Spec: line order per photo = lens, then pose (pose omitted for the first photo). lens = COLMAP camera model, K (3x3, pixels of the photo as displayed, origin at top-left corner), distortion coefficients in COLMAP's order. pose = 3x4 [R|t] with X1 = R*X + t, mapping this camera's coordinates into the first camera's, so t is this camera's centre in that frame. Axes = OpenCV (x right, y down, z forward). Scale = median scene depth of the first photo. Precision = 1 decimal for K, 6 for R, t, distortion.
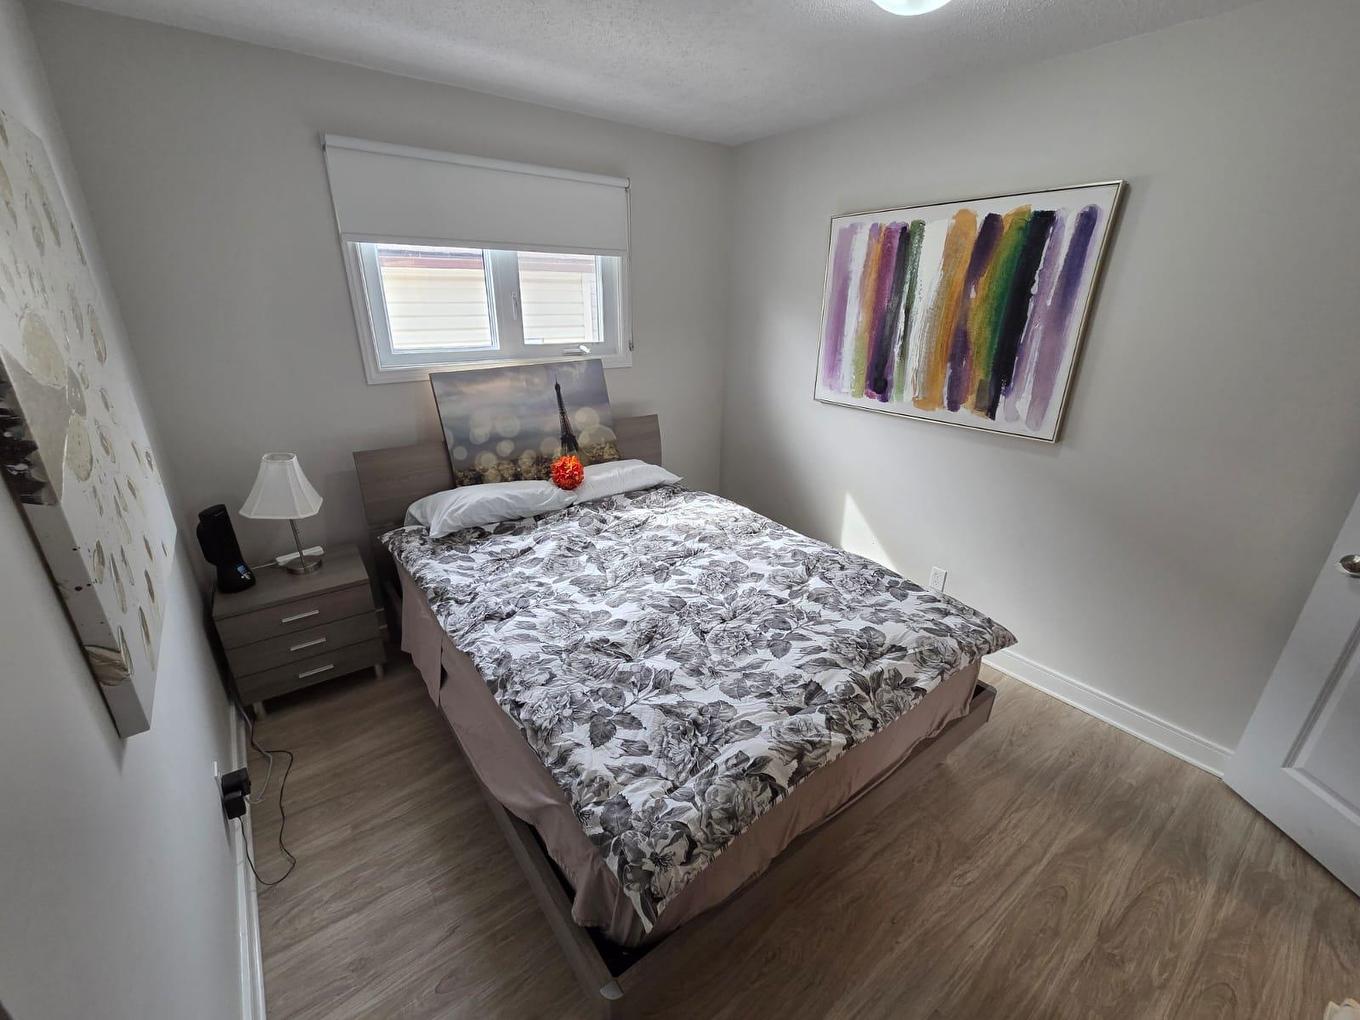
lens RADIAL K [[553.3, 0, 673.3], [0, 553.3, 512.2], [0, 0, 1]] dist [0.003028, -0.000769]
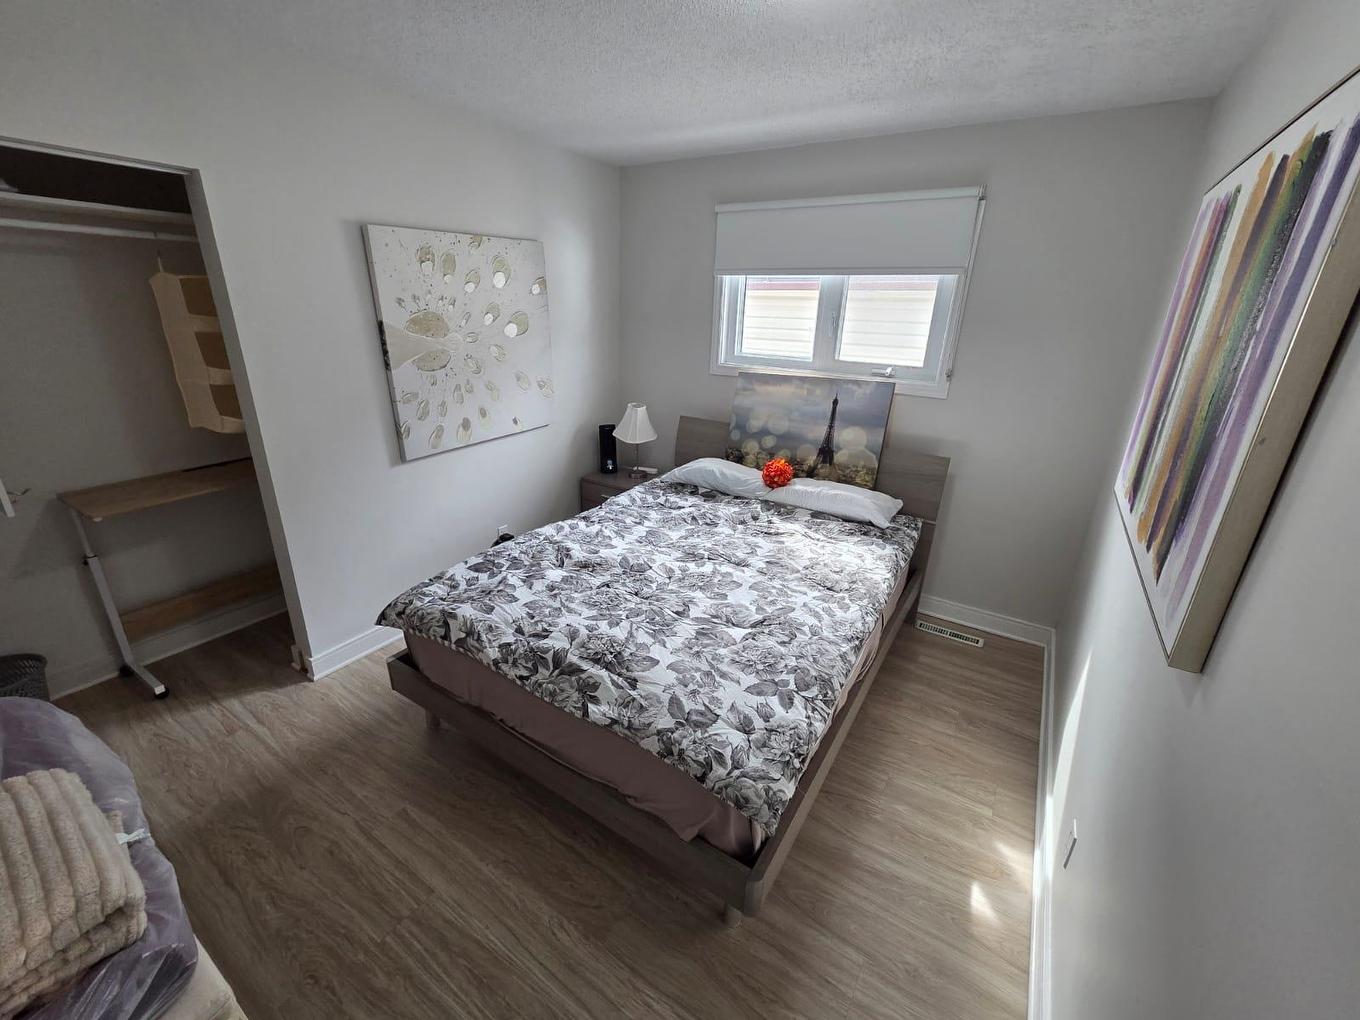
lens RADIAL K [[553.3, 0, 675.2], [0, 553.3, 508.1], [0, 0, 1]] dist [0.003028, -0.000769]
pose [[0.354260, 0.326176, -0.876418, 0.835114], [-0.360898, 0.912280, 0.193644, -0.170326], [0.862701, 0.247697, 0.440900, 0.409345]]
